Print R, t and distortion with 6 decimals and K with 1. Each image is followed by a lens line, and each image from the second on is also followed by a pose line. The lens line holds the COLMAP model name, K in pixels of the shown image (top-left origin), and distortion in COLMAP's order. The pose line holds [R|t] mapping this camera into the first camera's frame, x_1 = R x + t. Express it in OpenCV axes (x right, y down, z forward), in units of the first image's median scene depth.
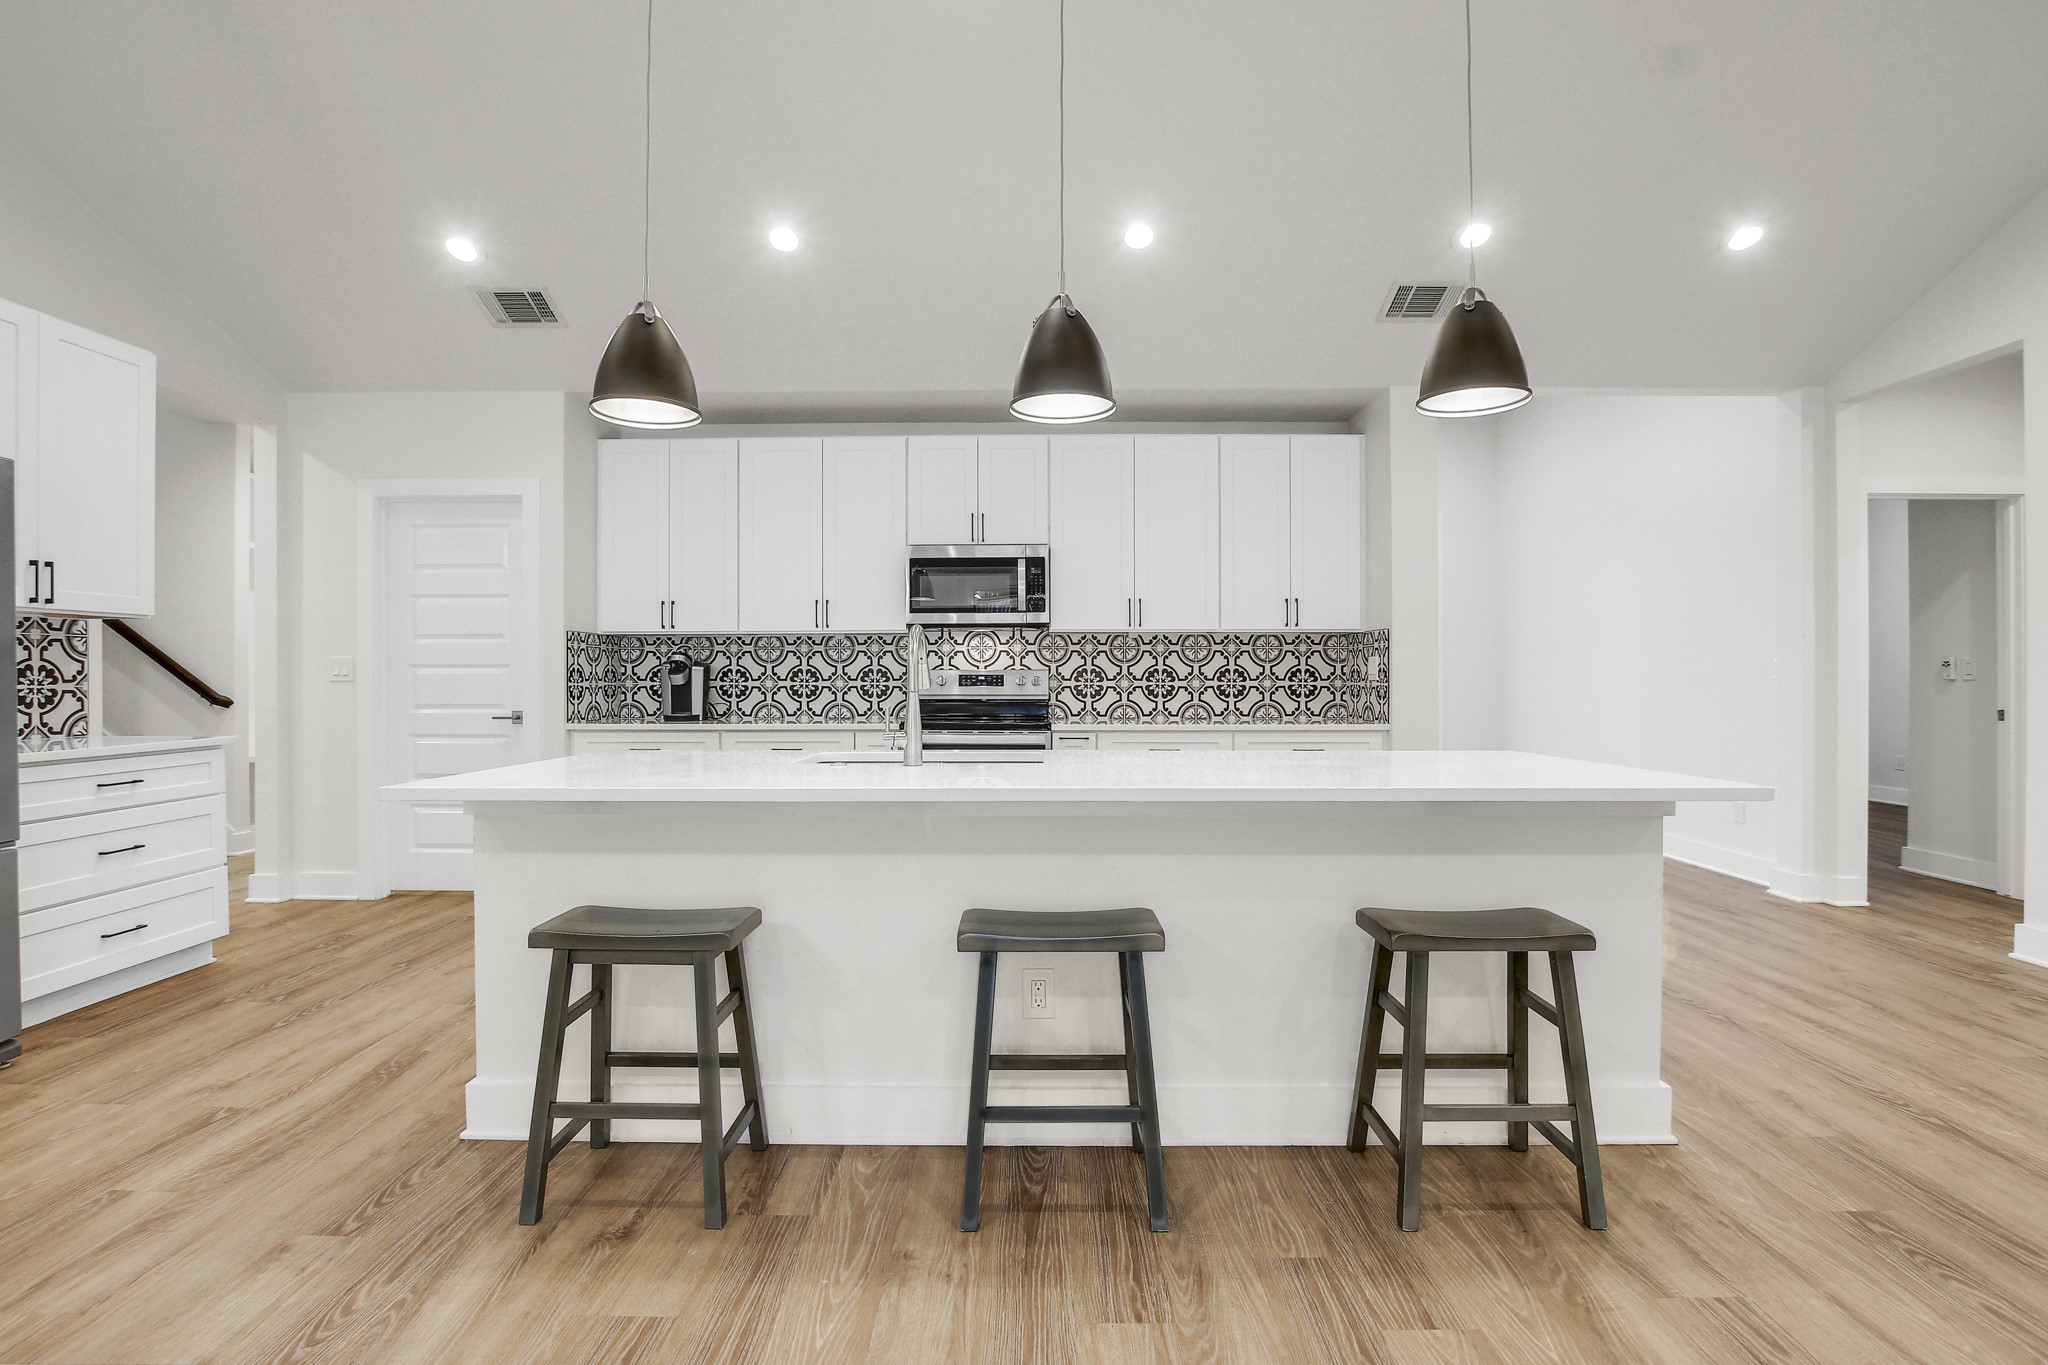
lens RADIAL K [[942.3, 0, 1029.6], [0, 942.3, 676.0], [0, 0, 1]] dist [0.000931, -0.000150]
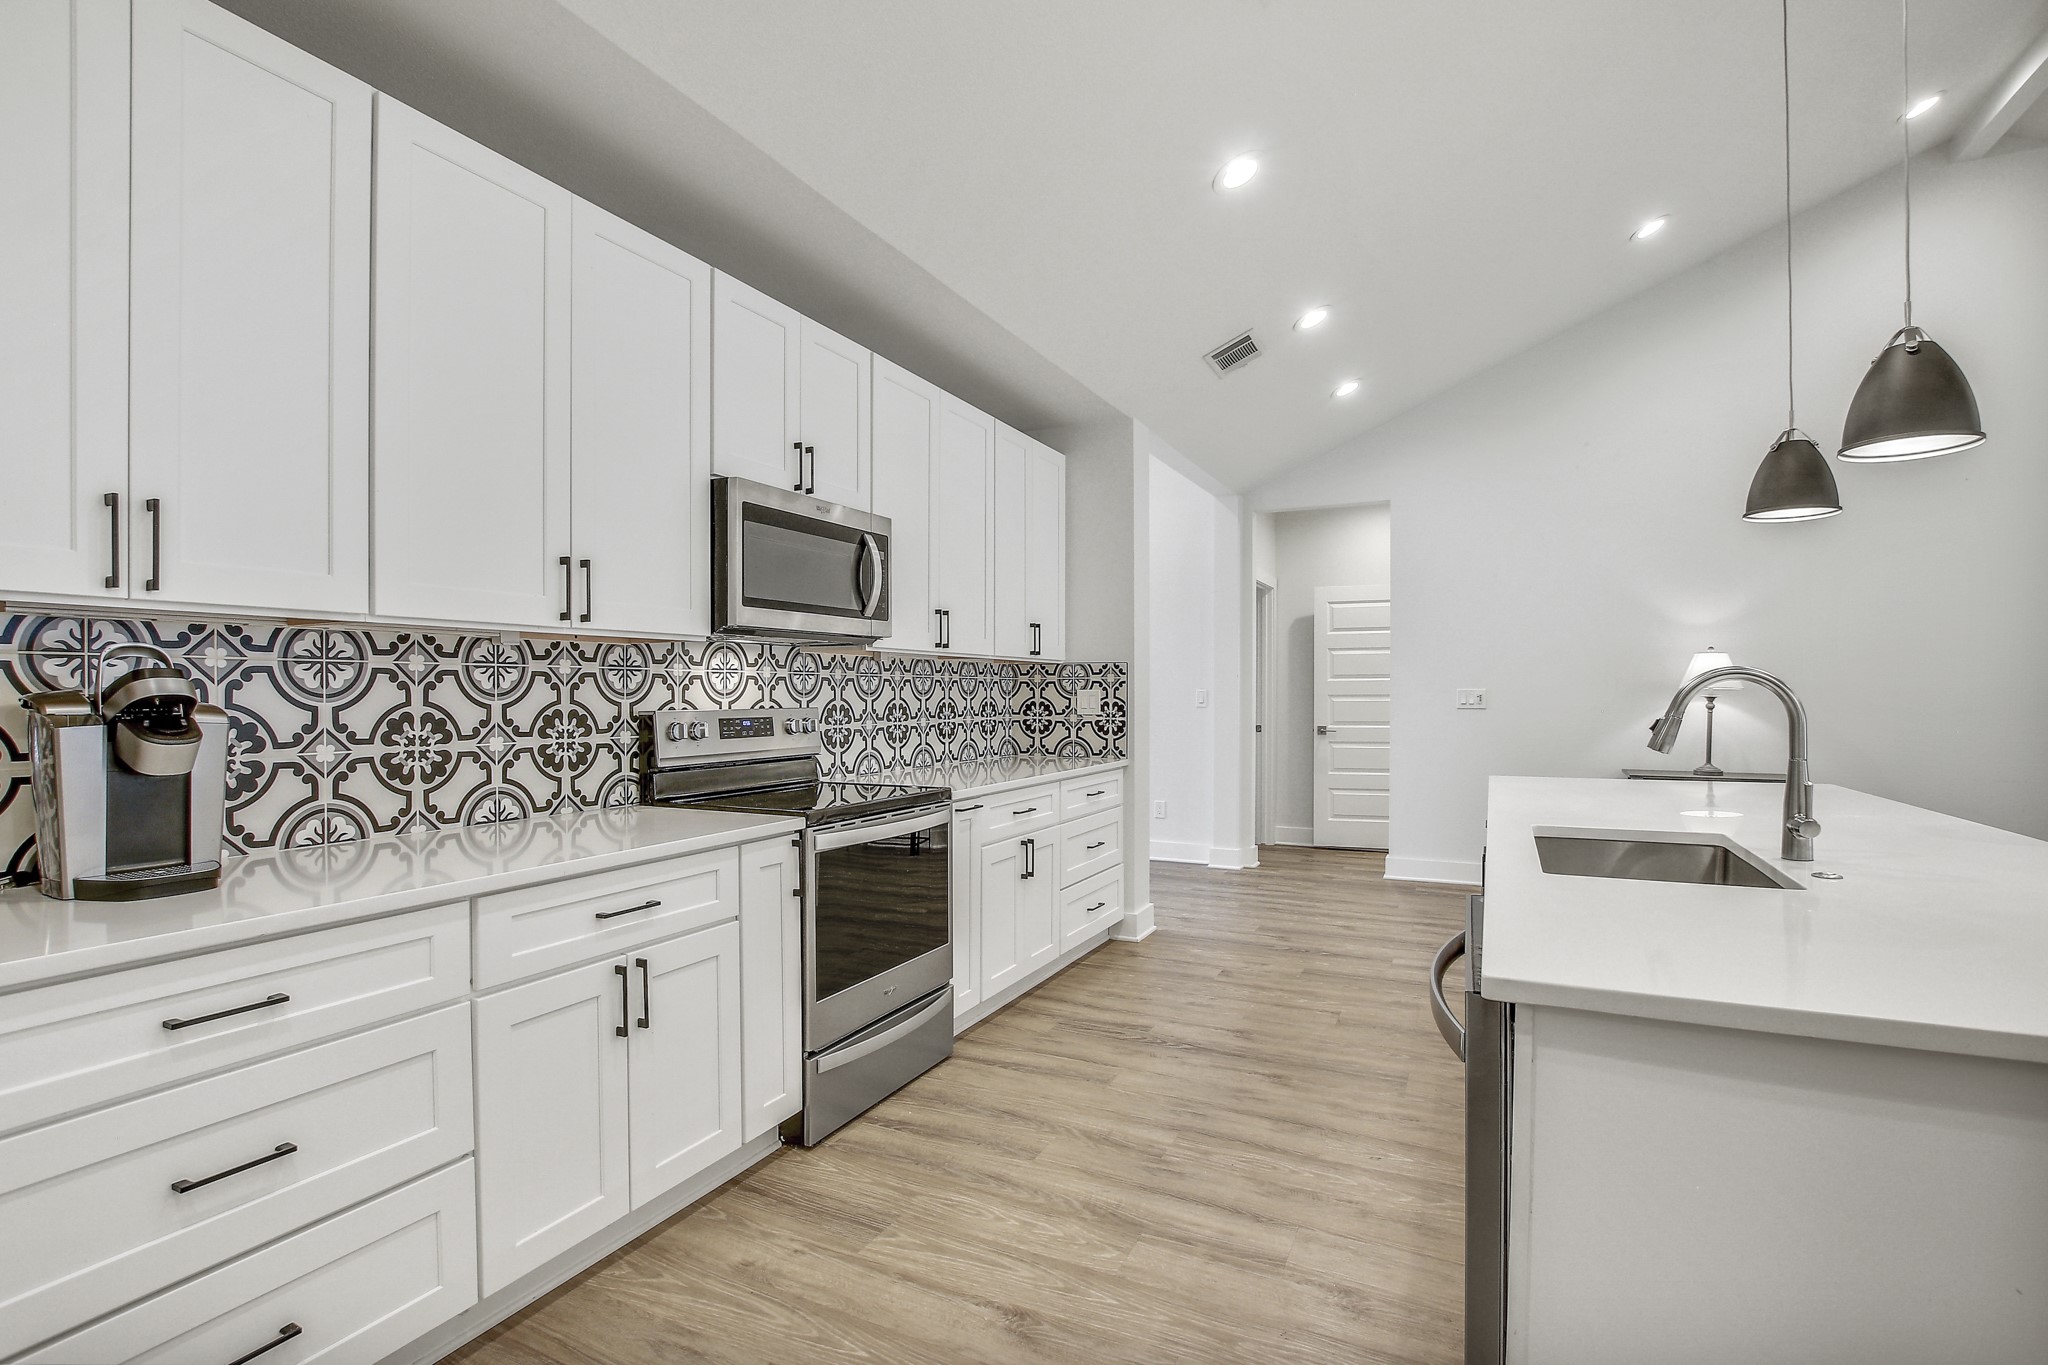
lens RADIAL K [[942.3, 0, 1026.1], [0, 942.3, 688.3], [0, 0, 1]] dist [0.000931, -0.000150]
pose [[0.461437, 0.003527, 0.887166, -0.489545], [0.009634, 0.999913, -0.008986, -0.012453], [-0.887121, 0.012694, 0.461363, 0.576044]]
